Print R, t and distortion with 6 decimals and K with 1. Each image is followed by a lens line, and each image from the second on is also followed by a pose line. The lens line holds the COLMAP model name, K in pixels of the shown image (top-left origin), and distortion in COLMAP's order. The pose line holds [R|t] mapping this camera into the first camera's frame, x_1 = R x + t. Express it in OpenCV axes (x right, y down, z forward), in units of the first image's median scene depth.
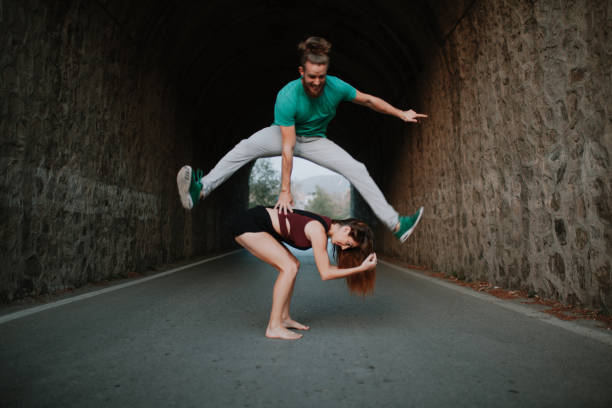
lens RADIAL K [[871.5, 0, 306.0], [0, 871.5, 204.0], [0, 0, 1]] dist [-0.008547, -0.000980]
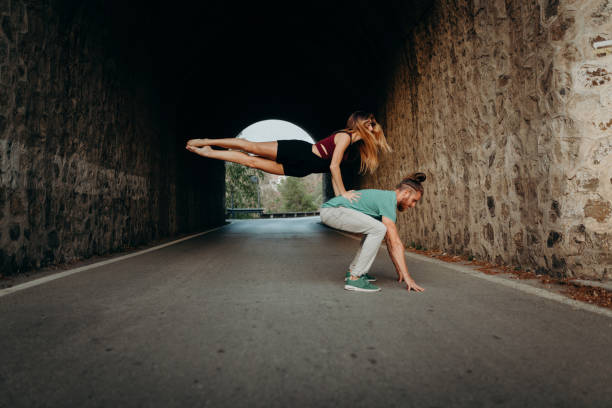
lens RADIAL K [[871.5, 0, 306.0], [0, 871.5, 204.0], [0, 0, 1]] dist [-0.008547, -0.000980]
pose [[0.999489, -0.007148, 0.031156, -0.008226], [0.006410, 0.999698, 0.023739, -0.002016], [-0.031316, -0.023527, 0.999233, -0.175675]]
